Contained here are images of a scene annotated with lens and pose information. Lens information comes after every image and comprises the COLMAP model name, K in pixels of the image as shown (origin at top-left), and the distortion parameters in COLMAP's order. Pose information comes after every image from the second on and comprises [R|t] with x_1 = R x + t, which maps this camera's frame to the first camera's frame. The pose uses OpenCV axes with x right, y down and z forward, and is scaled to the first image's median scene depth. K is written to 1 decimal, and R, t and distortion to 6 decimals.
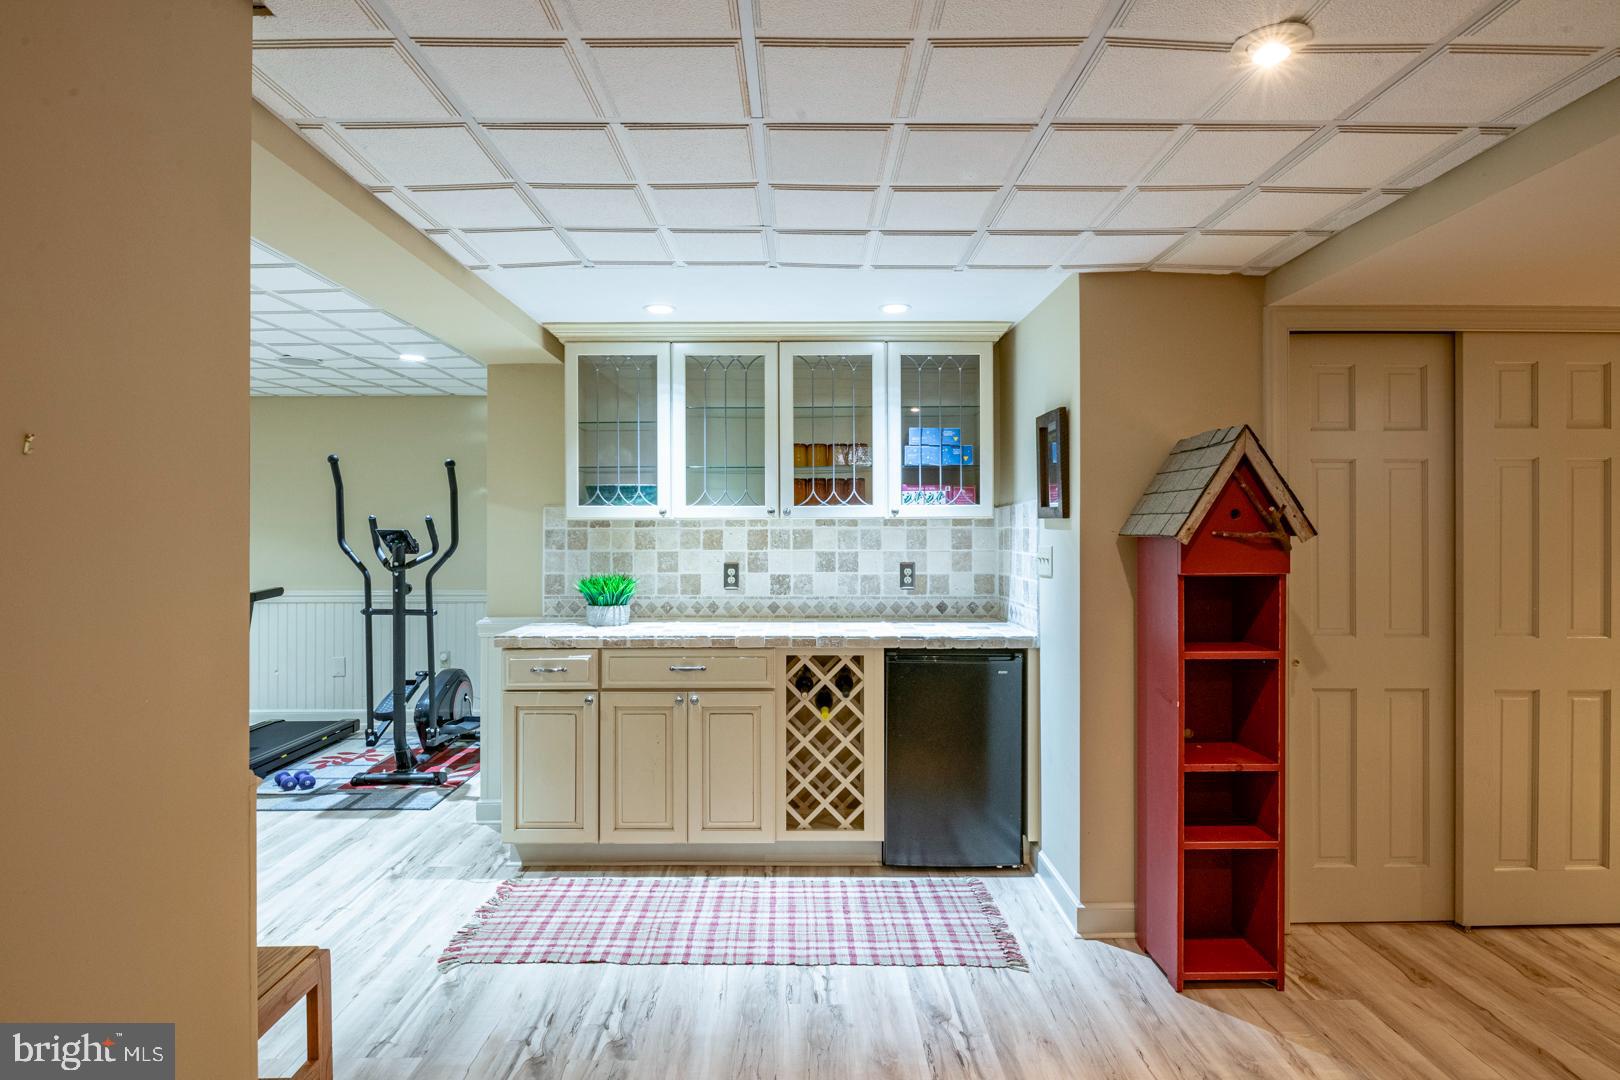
lens RADIAL K [[812.9, 0, 799.6], [0, 812.9, 537.5], [0, 0, 1]] dist [0.002238, -0.005738]
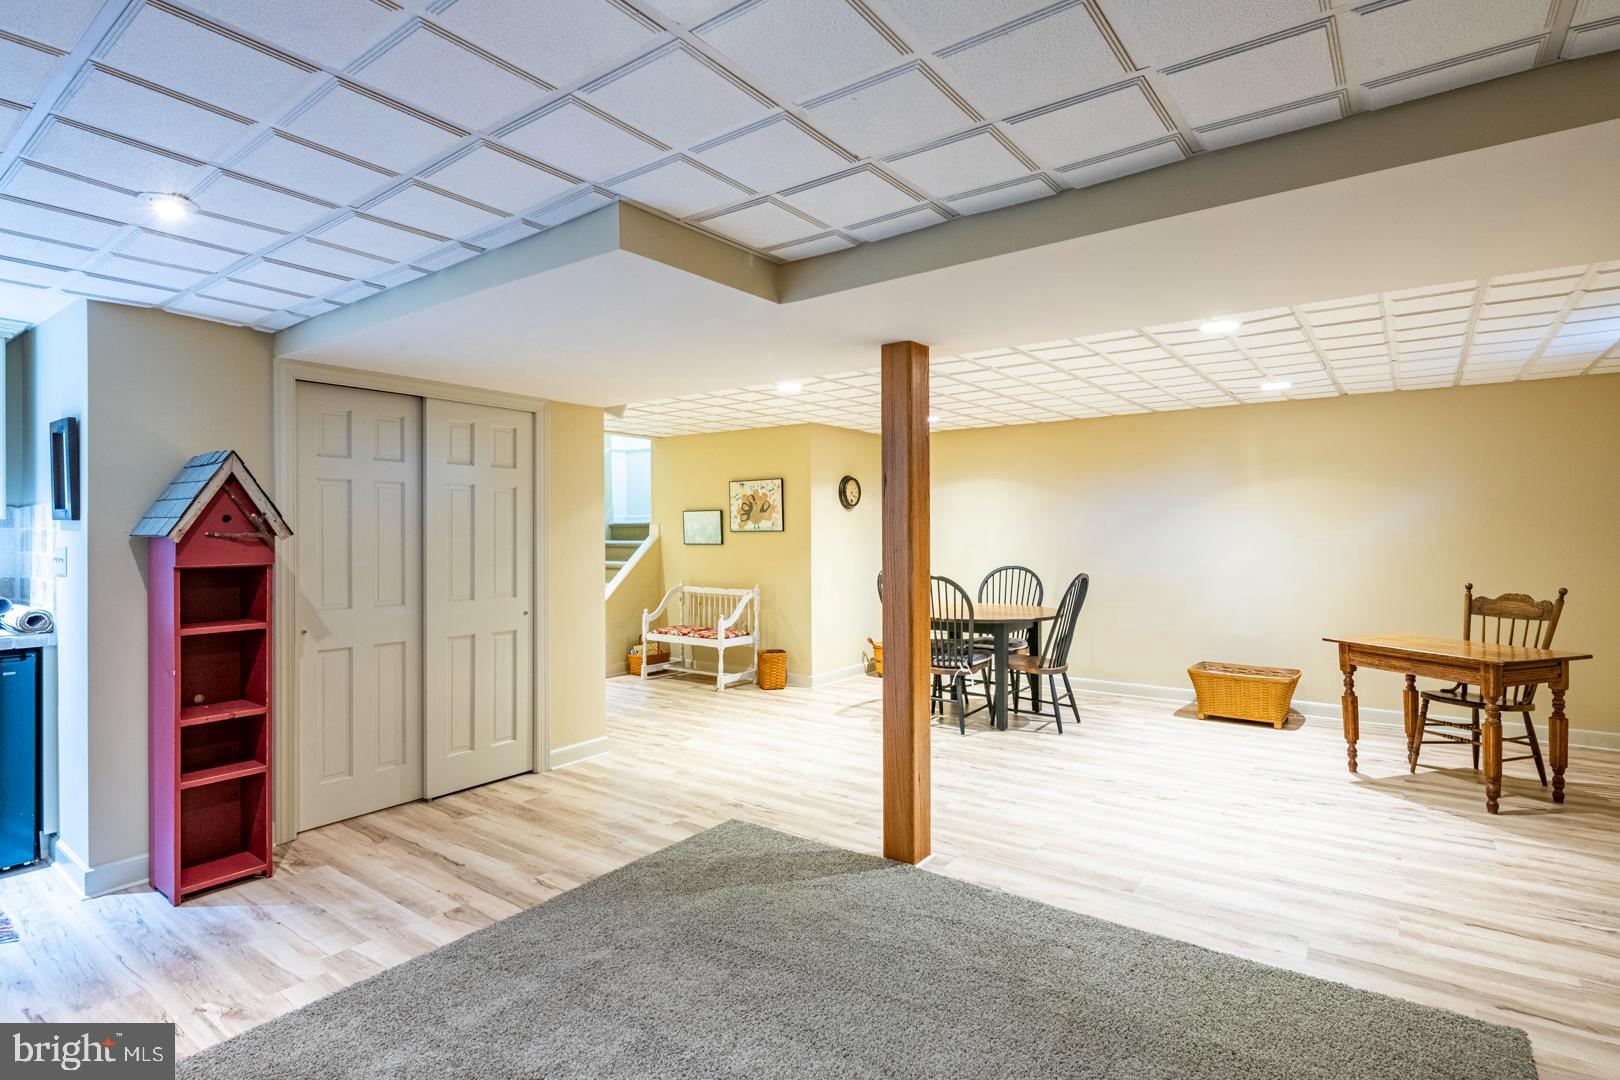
lens RADIAL K [[812.9, 0, 807.3], [0, 812.9, 532.2], [0, 0, 1]] dist [0.002238, -0.005738]
pose [[0.603491, -0.000875, 0.797369, 0.057973], [0.007132, 0.999965, -0.004300, 0.004228], [-0.797338, 0.008282, 0.603476, -0.462756]]
